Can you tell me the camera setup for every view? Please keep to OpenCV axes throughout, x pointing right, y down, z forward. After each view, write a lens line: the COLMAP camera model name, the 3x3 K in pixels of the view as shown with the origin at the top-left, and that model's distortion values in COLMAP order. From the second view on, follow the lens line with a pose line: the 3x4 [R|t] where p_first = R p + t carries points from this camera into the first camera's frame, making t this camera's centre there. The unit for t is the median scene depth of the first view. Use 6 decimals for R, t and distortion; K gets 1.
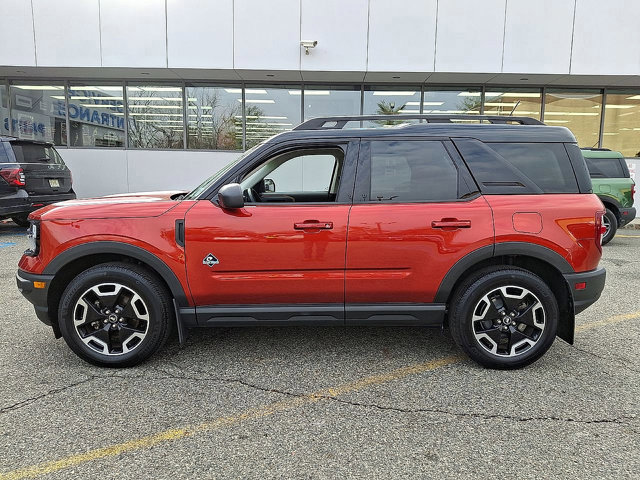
lens RADIAL K [[529.3, 0, 321.1], [0, 529.3, 242.1], [0, 0, 1]] dist [0.056299, -0.005770]
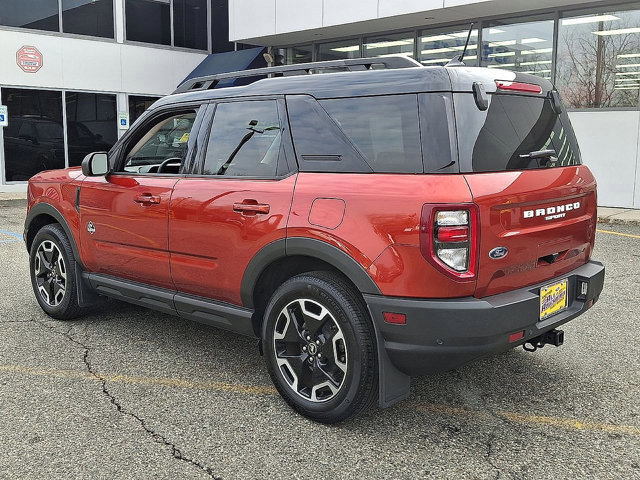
lens RADIAL K [[634.7, 0, 318.6], [0, 634.7, 236.8], [0, 0, 1]] dist [0.056388, 0.000000]
pose [[0.720359, 0.087618, -0.688045, 0.947071], [-0.130518, 0.991391, -0.010400, 0.006077], [0.681211, 0.097295, 0.725593, 0.383240]]
